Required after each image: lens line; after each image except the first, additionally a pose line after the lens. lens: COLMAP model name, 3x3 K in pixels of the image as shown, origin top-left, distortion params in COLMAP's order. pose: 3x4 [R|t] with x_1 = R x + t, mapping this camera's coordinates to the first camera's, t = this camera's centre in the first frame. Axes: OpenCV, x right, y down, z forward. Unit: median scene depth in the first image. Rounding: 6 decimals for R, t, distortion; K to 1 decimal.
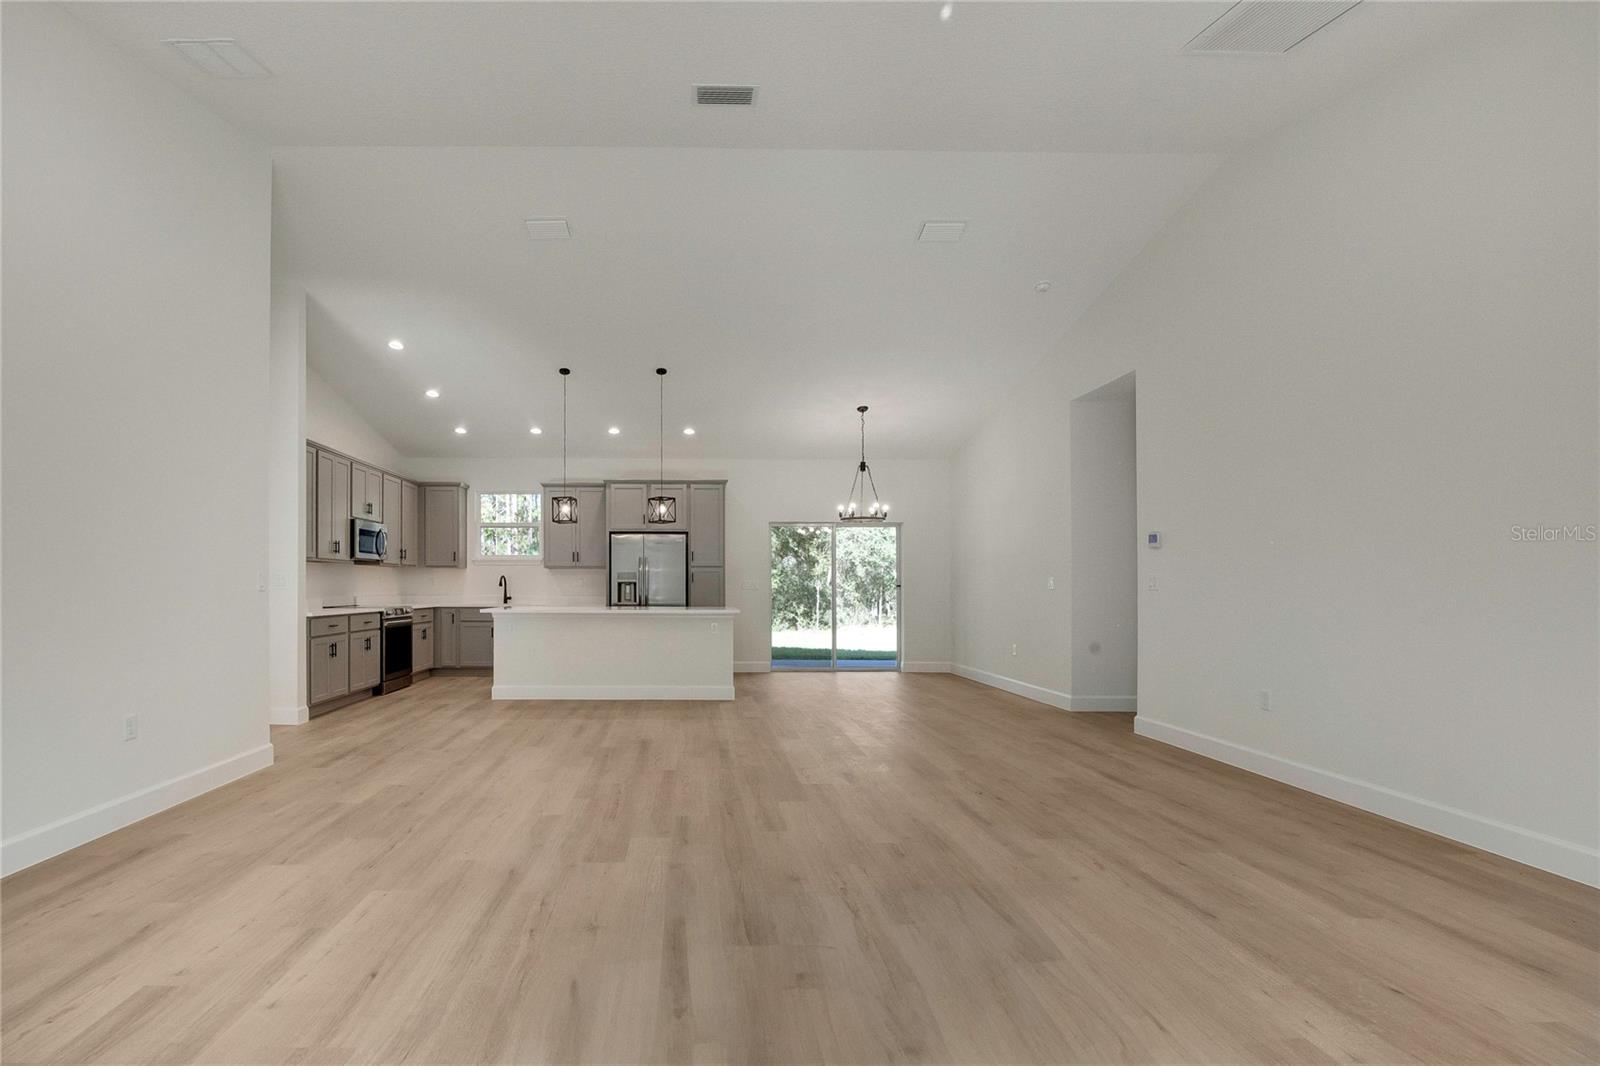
lens RADIAL K [[737.9, 0, 703.3], [0, 737.9, 575.4], [0, 0, 1]] dist [-0.013424, 0.000015]
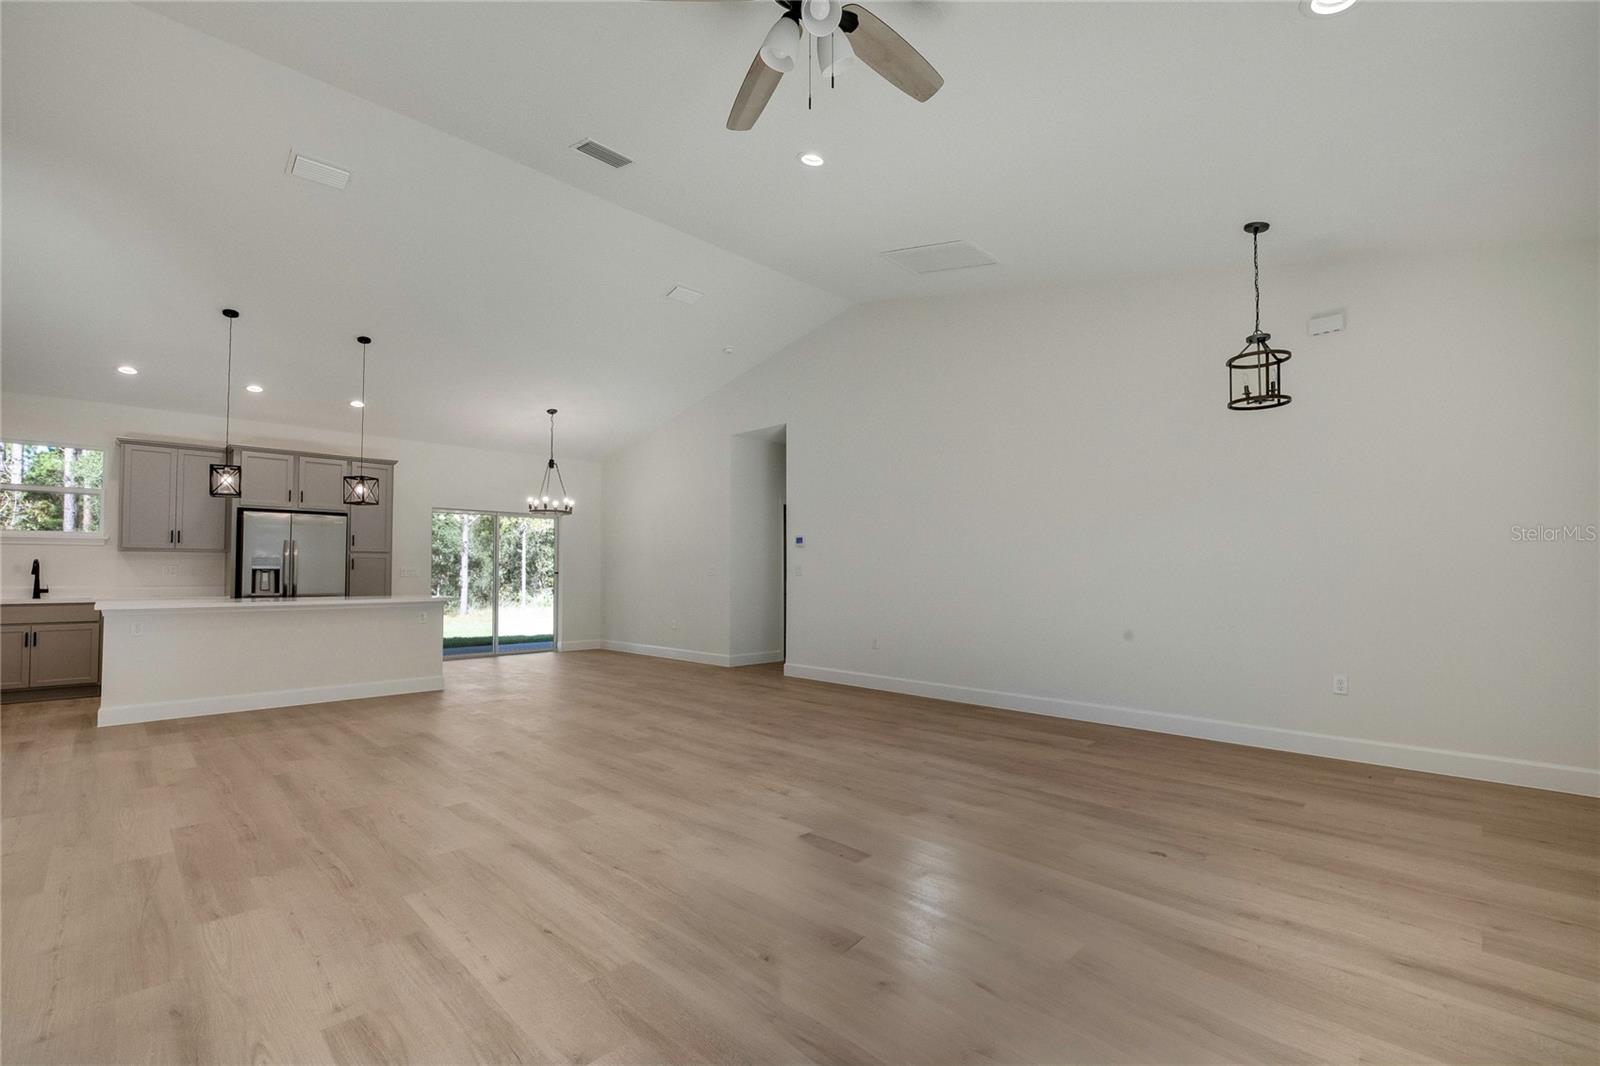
lens RADIAL K [[693.5, 0, 821.1], [0, 693.5, 534.6], [0, 0, 1]] dist [-0.013104, 0.000511]
pose [[0.700076, 0.037640, 0.713076, -0.233983], [-0.007920, 0.998958, -0.044955, 0.000190], [-0.714024, 0.025824, 0.699644, -0.004247]]
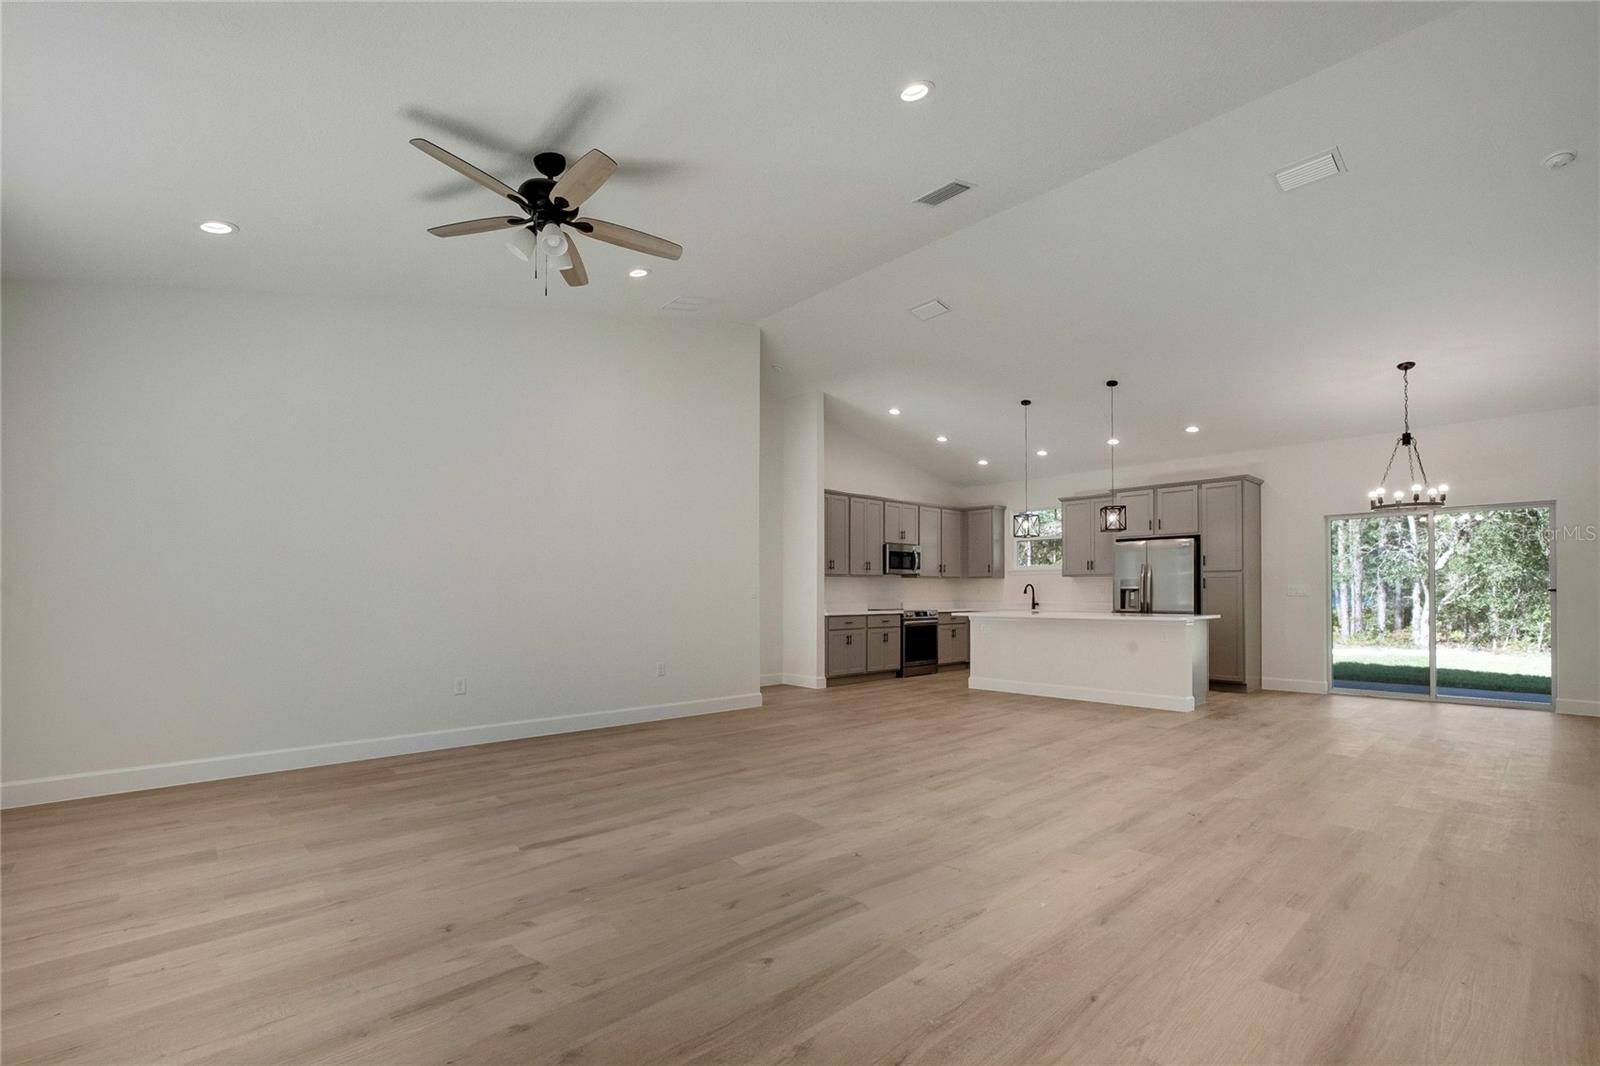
lens RADIAL K [[727.8, 0, 805.5], [0, 727.8, 569.6], [0, 0, 1]] dist [-0.007316, -0.000038]
pose [[0.663037, -0.029104, -0.748020, 0.366554], [0.015763, 0.999565, -0.024919, 0.000365], [0.748420, 0.004731, 0.663208, 0.010214]]
